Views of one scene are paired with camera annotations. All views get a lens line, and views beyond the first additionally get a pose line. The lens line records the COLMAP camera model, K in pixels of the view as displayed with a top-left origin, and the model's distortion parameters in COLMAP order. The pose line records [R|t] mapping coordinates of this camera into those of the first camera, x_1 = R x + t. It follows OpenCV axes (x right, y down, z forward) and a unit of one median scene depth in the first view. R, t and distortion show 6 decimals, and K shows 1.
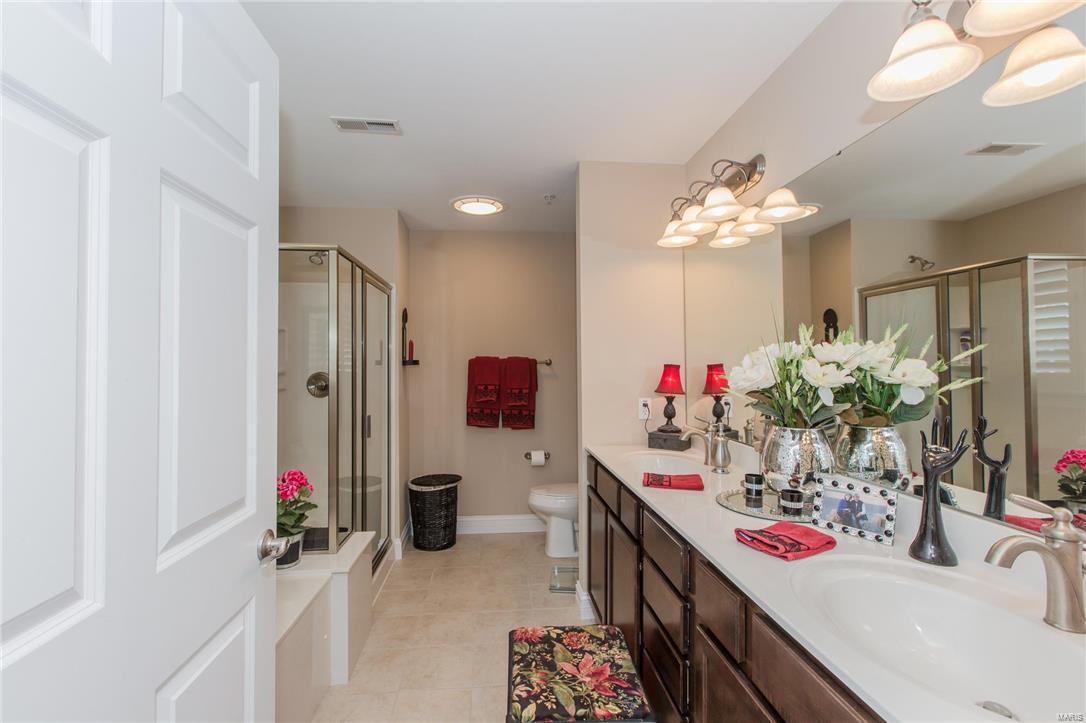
lens RADIAL K [[491.0, 0, 534.5], [0, 491.0, 361.2], [0, 0, 1]] dist [0.009059, -0.003803]
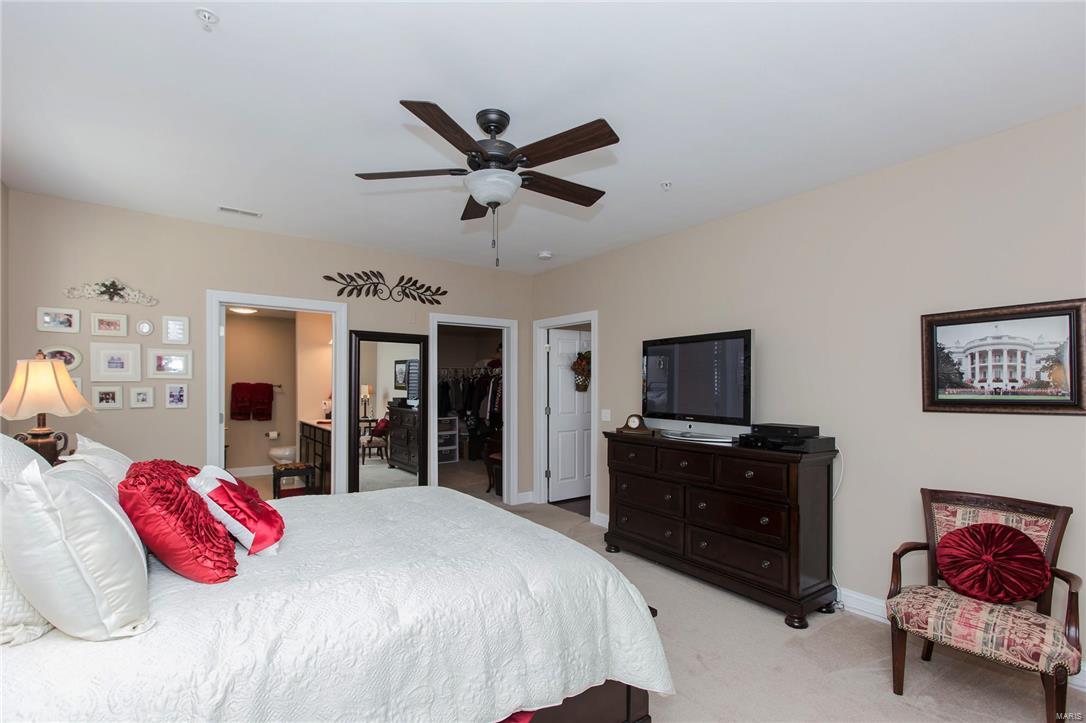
lens RADIAL K [[491.0, 0, 529.2], [0, 491.0, 387.3], [0, 0, 1]] dist [0.009059, -0.003803]
pose [[0.863770, 0.012841, 0.503722, -0.102669], [-0.016889, 0.999851, 0.003473, -0.016262], [-0.503603, -0.011507, 0.863859, -1.199460]]
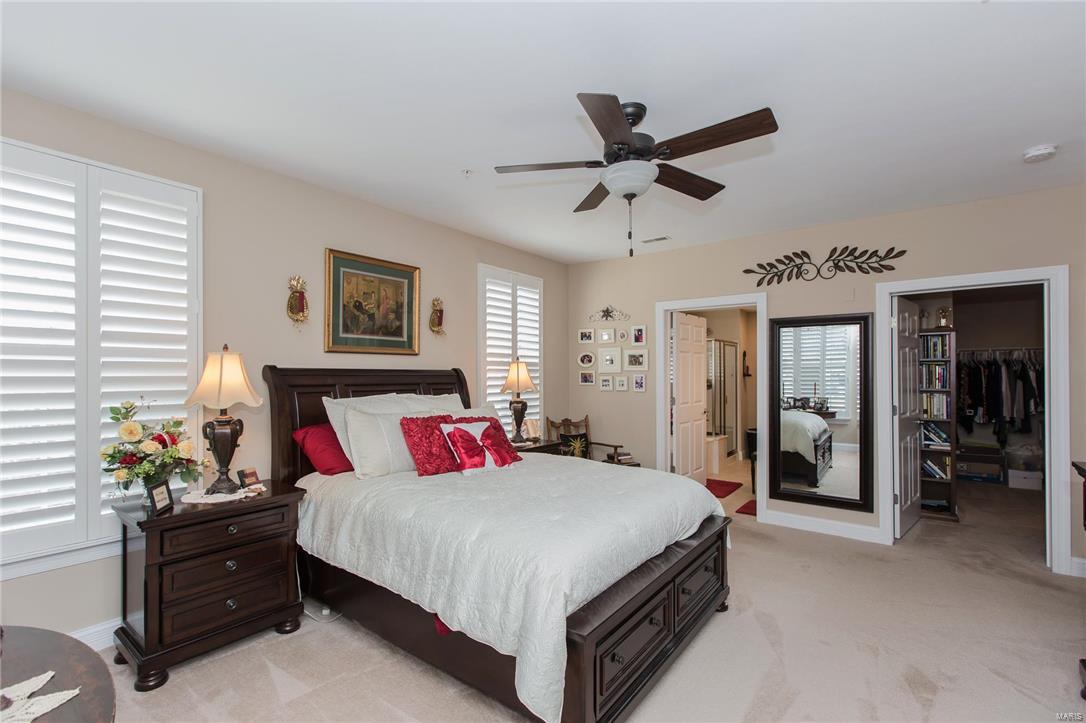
lens RADIAL K [[491.0, 0, 542.2], [0, 491.0, 369.6], [0, 0, 1]] dist [0.009059, -0.003803]
pose [[0.750638, 0.003664, -0.660704, 0.482016], [-0.003053, 0.999993, 0.002077, -0.022773], [0.660707, 0.000458, 0.750644, -1.189543]]
